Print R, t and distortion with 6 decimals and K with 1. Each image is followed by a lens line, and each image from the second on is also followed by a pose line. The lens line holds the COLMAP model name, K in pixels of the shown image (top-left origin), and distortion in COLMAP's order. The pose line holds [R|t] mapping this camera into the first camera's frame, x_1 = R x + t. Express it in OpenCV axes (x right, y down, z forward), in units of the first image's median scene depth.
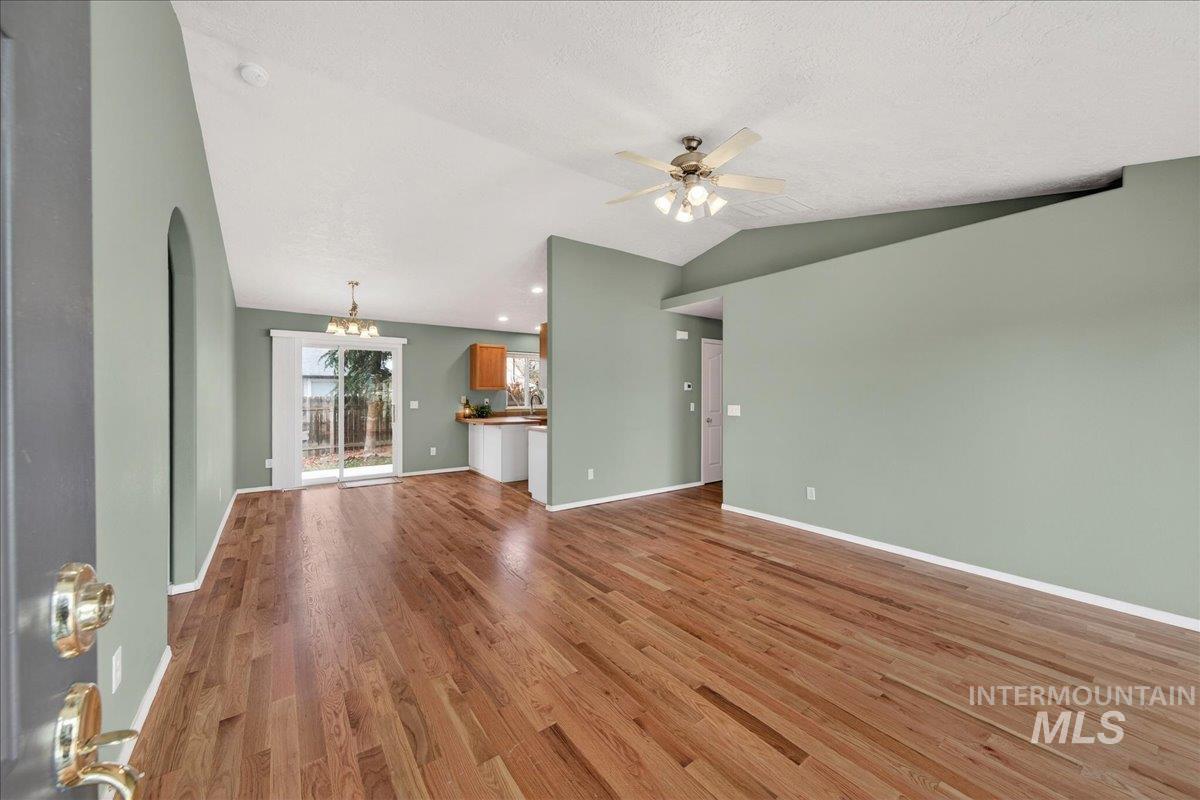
lens RADIAL K [[441.0, 0, 601.4], [0, 441.0, 395.7], [0, 0, 1]] dist [0.000019, 0.000037]
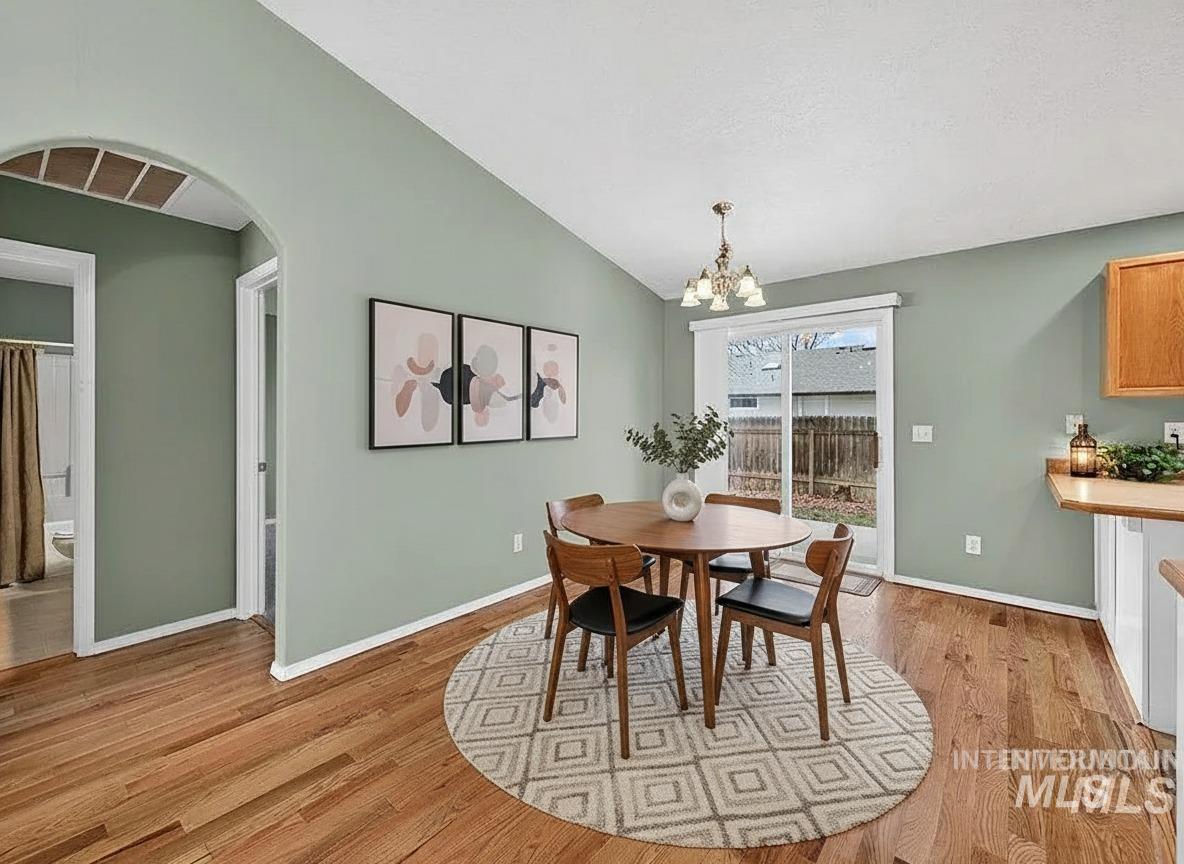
lens RADIAL K [[496.3, 0, 586.2], [0, 496.3, 415.3], [0, 0, 1]] dist [0.002935, 0.000297]
pose [[0.239275, -0.000988, -0.970951, -0.009192], [-0.002432, 0.999996, -0.001617, 0.005355], [0.970949, 0.002748, 0.239271, 0.894424]]
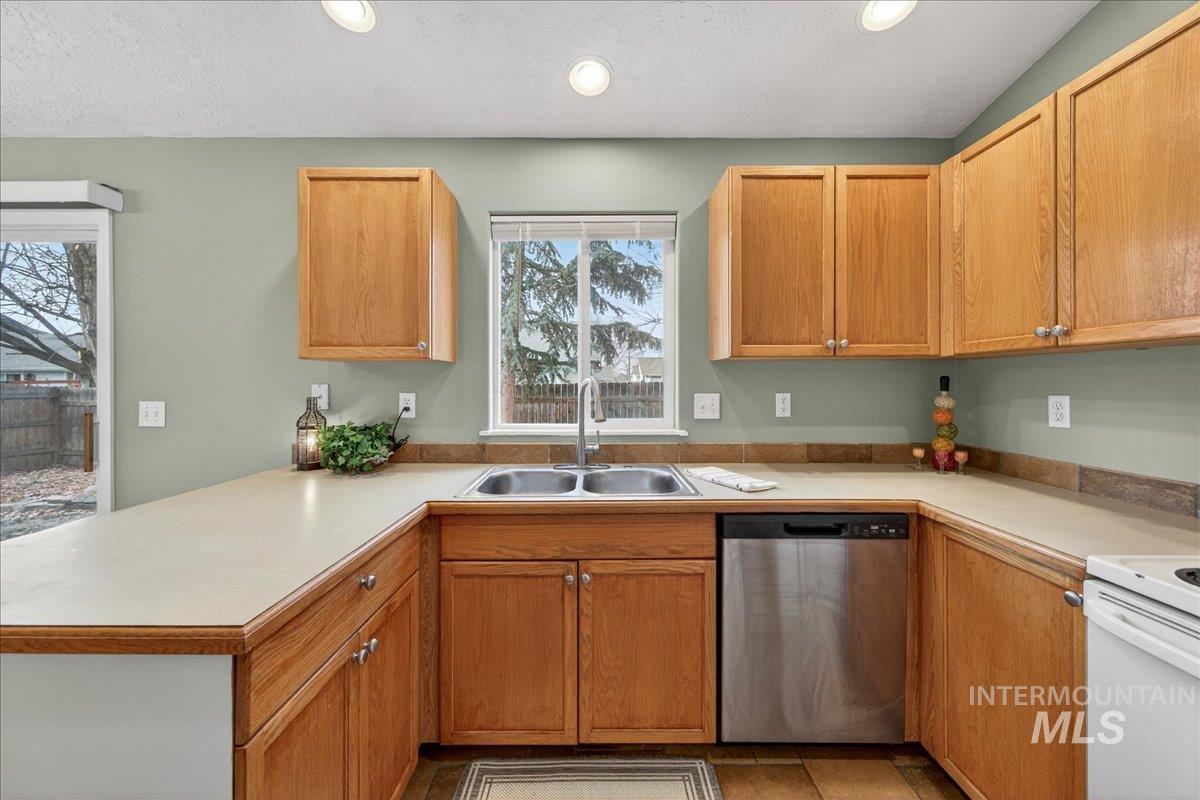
lens RADIAL K [[448.1, 0, 597.7], [0, 448.1, 381.7], [0, 0, 1]] dist [0.001321, 0.000123]
pose [[0.806064, -0.003160, -0.591819, -0.010640], [0.000108, 0.999987, -0.005192, 0.001520], [0.591828, 0.004121, 0.806054, 1.560354]]
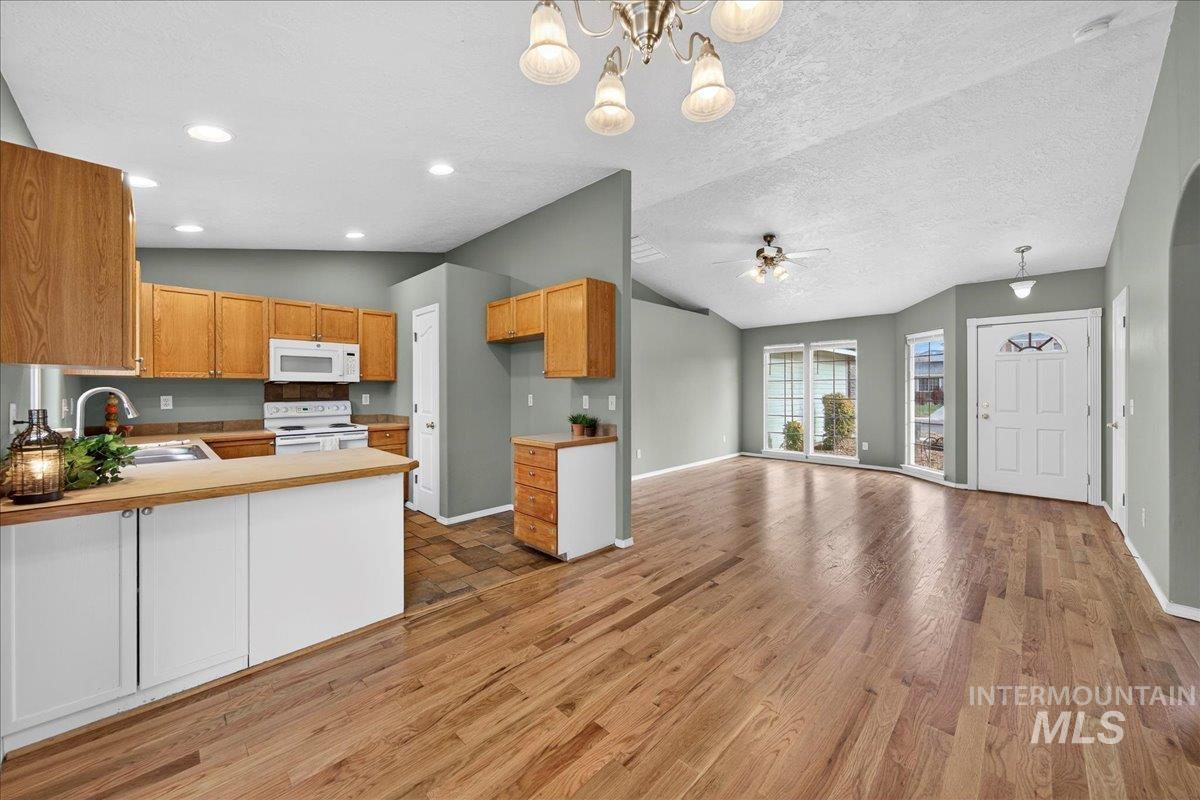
lens RADIAL K [[436.9, 0, 601.3], [0, 436.9, 390.2], [0, 0, 1]] dist [0.002106, 0.000101]
pose [[-0.159555, -0.002647, 0.987185, -0.966669], [0.004507, 0.999984, 0.003410, 0.000929], [-0.987179, 0.004994, -0.159541, 1.360846]]
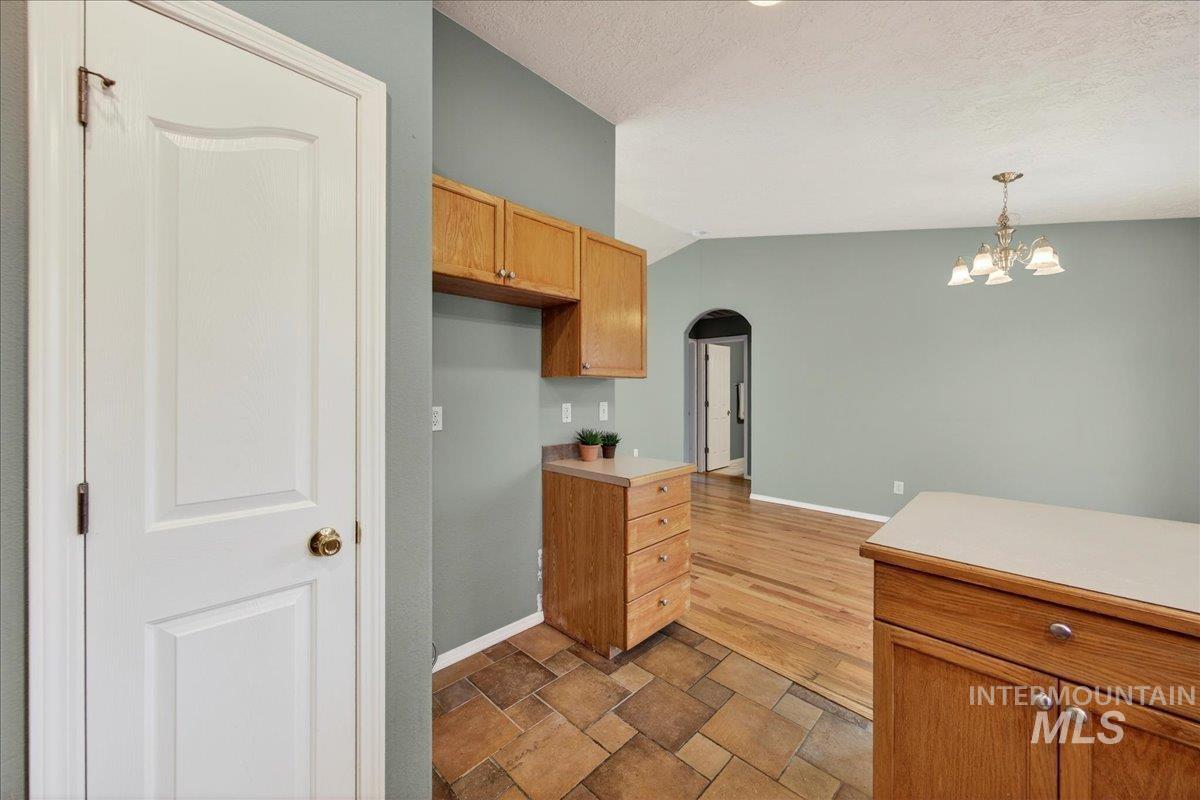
lens RADIAL K [[439.5, 0, 598.6], [0, 439.5, 385.5], [0, 0, 1]] dist [0.000619, 0.000079]
pose [[-0.986894, -0.003321, -0.161337, -0.006897], [-0.001782, 0.999952, -0.009682, -0.003448], [0.161362, -0.009268, -0.986852, 1.869040]]
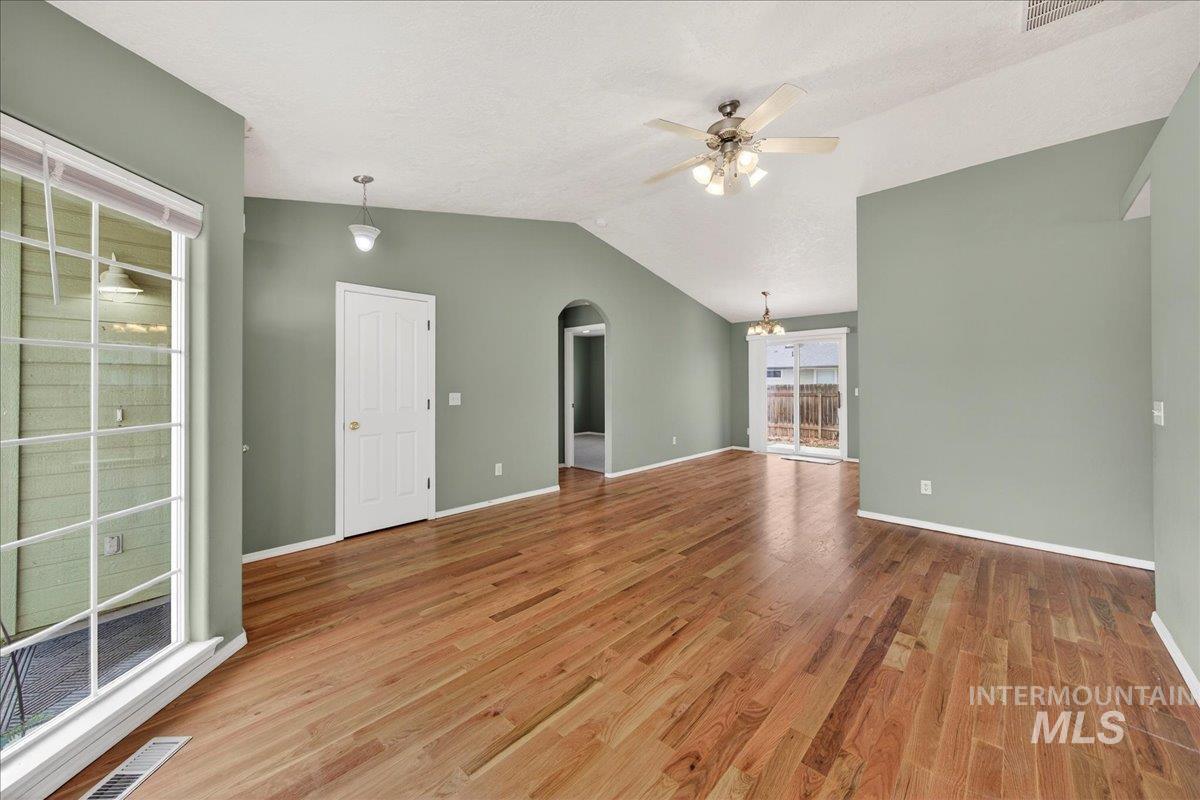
lens RADIAL K [[439.5, 0, 598.6], [0, 439.5, 385.5], [0, 0, 1]] dist [0.000619, 0.000079]
pose [[0.179031, 0.001336, -0.983843, 0.746534], [0.000585, 0.999999, 0.001465, 0.006407], [0.983843, -0.000838, 0.179030, 0.403045]]
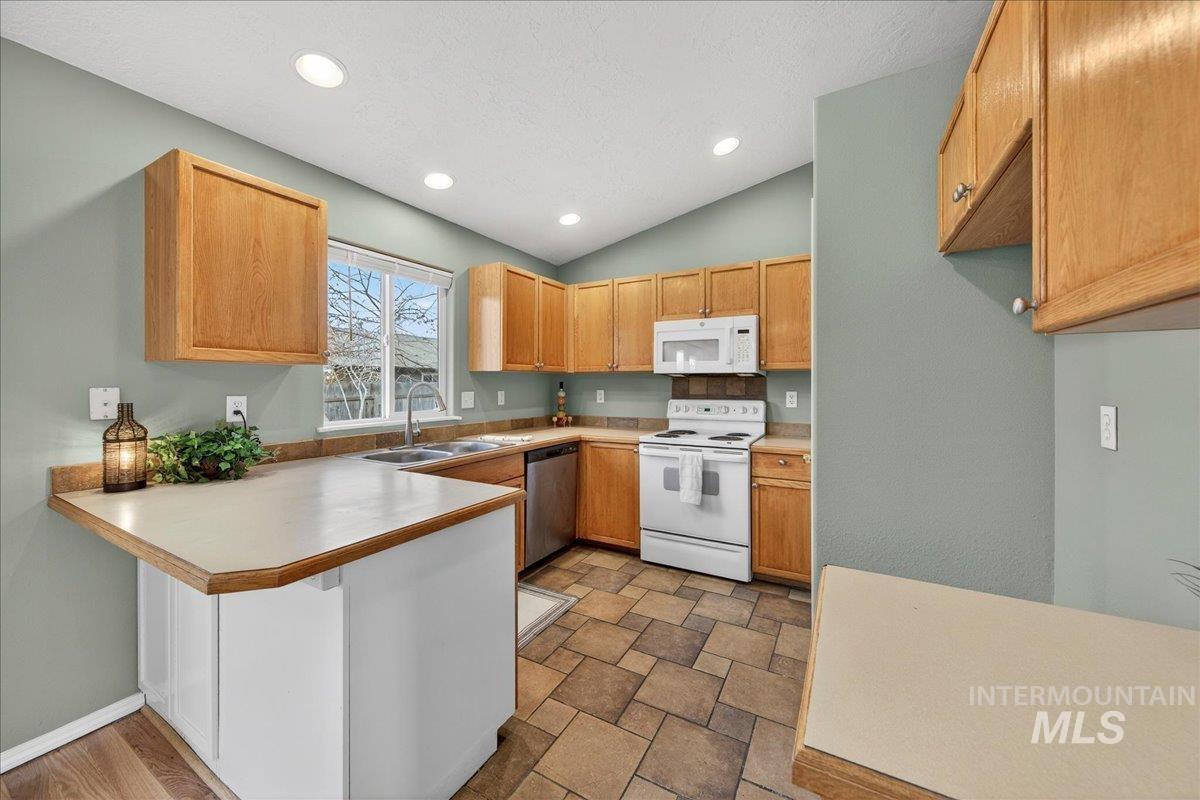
lens RADIAL K [[439.5, 0, 598.6], [0, 439.5, 385.5], [0, 0, 1]] dist [0.000619, 0.000079]
pose [[0.911318, -0.003196, 0.411690, -0.316288], [0.003082, 0.999995, 0.000942, 0.001054], [-0.411691, 0.000410, 0.911323, 1.240118]]
